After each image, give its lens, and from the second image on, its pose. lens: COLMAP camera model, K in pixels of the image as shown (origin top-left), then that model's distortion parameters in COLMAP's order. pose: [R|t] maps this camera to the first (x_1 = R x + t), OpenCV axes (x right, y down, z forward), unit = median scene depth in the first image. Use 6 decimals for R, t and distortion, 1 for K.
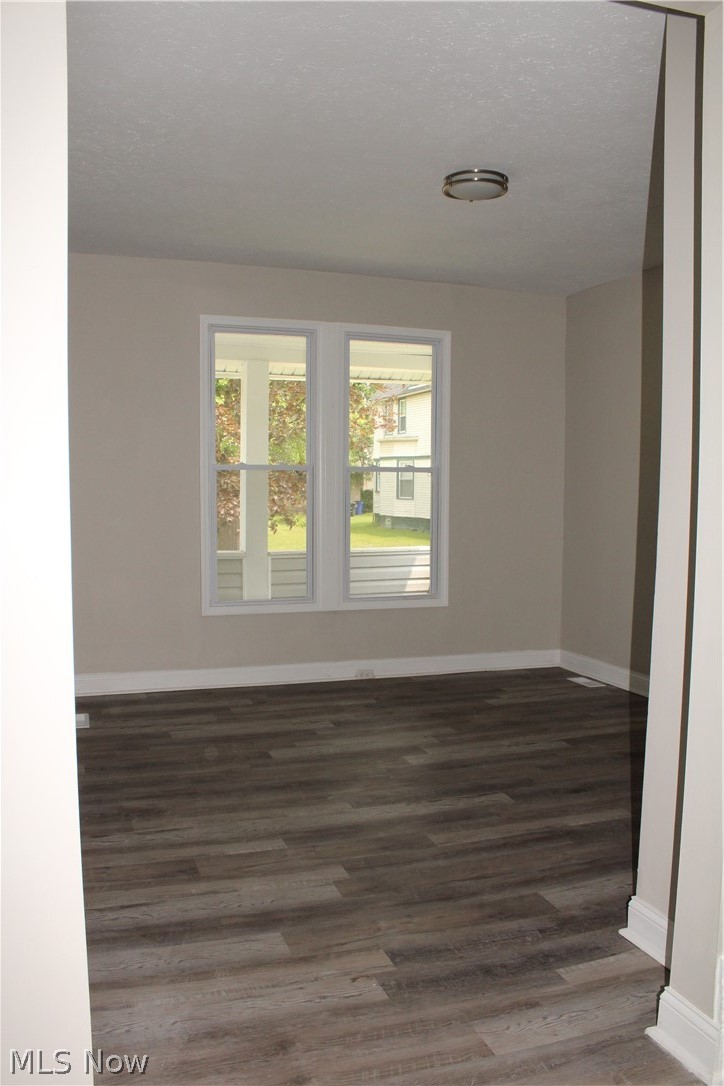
lens RADIAL K [[907.5, 0, 362.0], [0, 907.5, 543.0], [0, 0, 1]] dist [-0.159273, 0.134543]
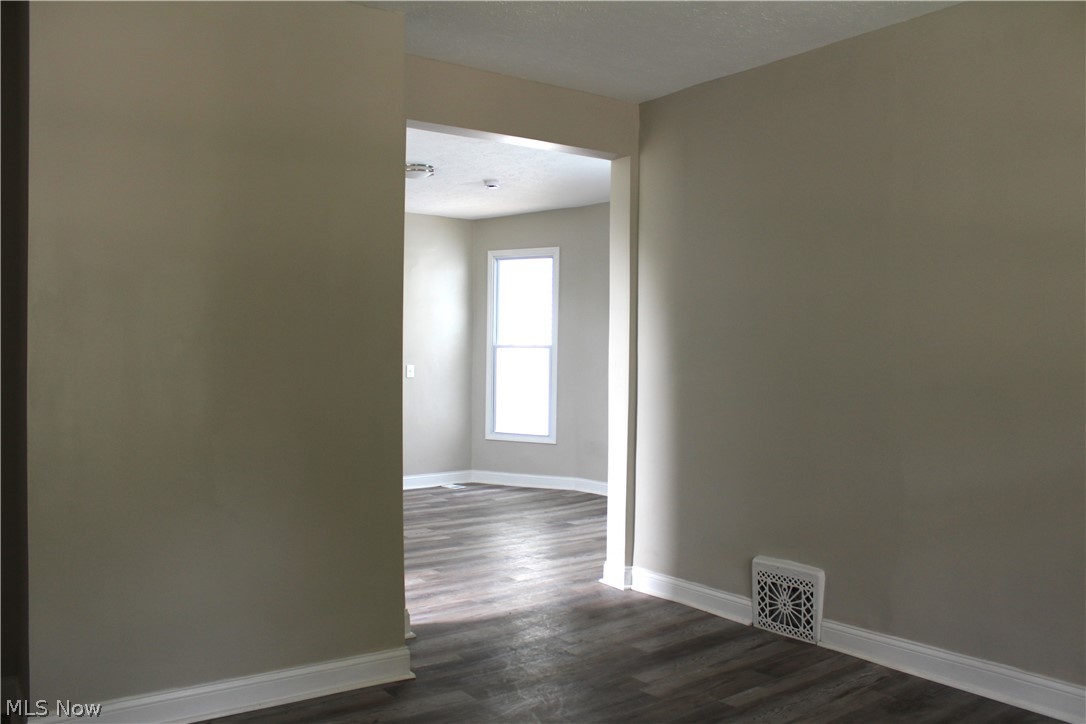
lens RADIAL K [[907.5, 0, 545.2], [0, 907.5, 353.1], [0, 0, 1]] dist [-0.159273, 0.134543]
pose [[-0.957154, -0.014946, -0.289195, 0.430205], [-0.036290, 0.996985, 0.068583, -0.125927], [0.287298, 0.076139, -0.954810, 1.982083]]
